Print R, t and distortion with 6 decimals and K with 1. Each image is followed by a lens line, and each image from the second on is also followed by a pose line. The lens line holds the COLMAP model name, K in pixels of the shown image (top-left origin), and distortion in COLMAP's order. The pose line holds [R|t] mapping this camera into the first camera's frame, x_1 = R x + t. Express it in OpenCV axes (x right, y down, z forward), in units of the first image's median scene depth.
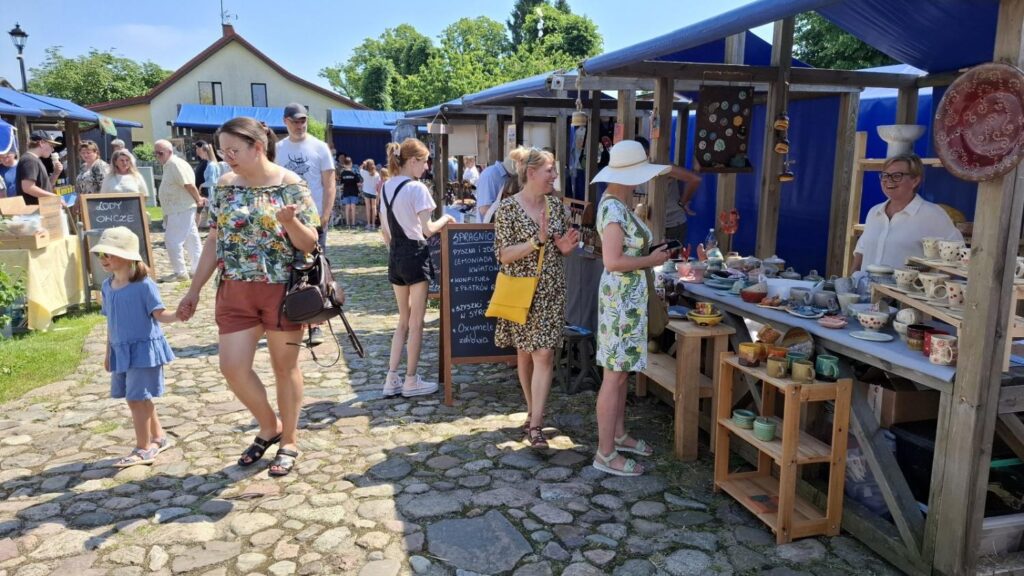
lens RADIAL K [[639.7, 0, 512.4], [0, 639.7, 267.6], [0, 0, 1]] dist [0.056863, -0.053005]
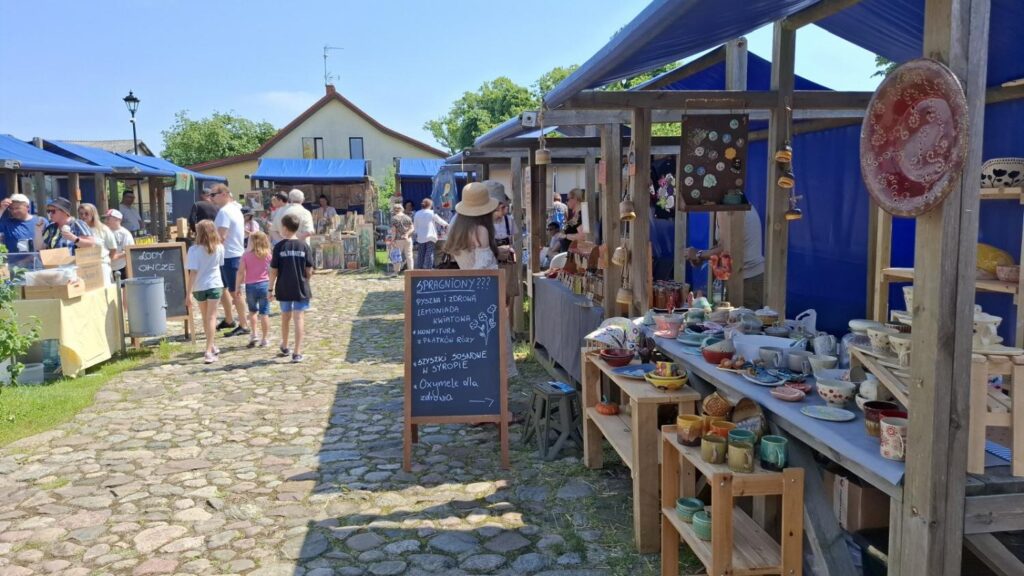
lens RADIAL K [[639.7, 0, 512.4], [0, 639.7, 267.6], [0, 0, 1]] dist [0.056863, -0.053005]
pose [[0.990702, -0.009029, -0.135749, 0.184634], [-0.000055, 0.997769, -0.066765, -0.012404], [0.136049, 0.066152, 0.988491, 0.102788]]
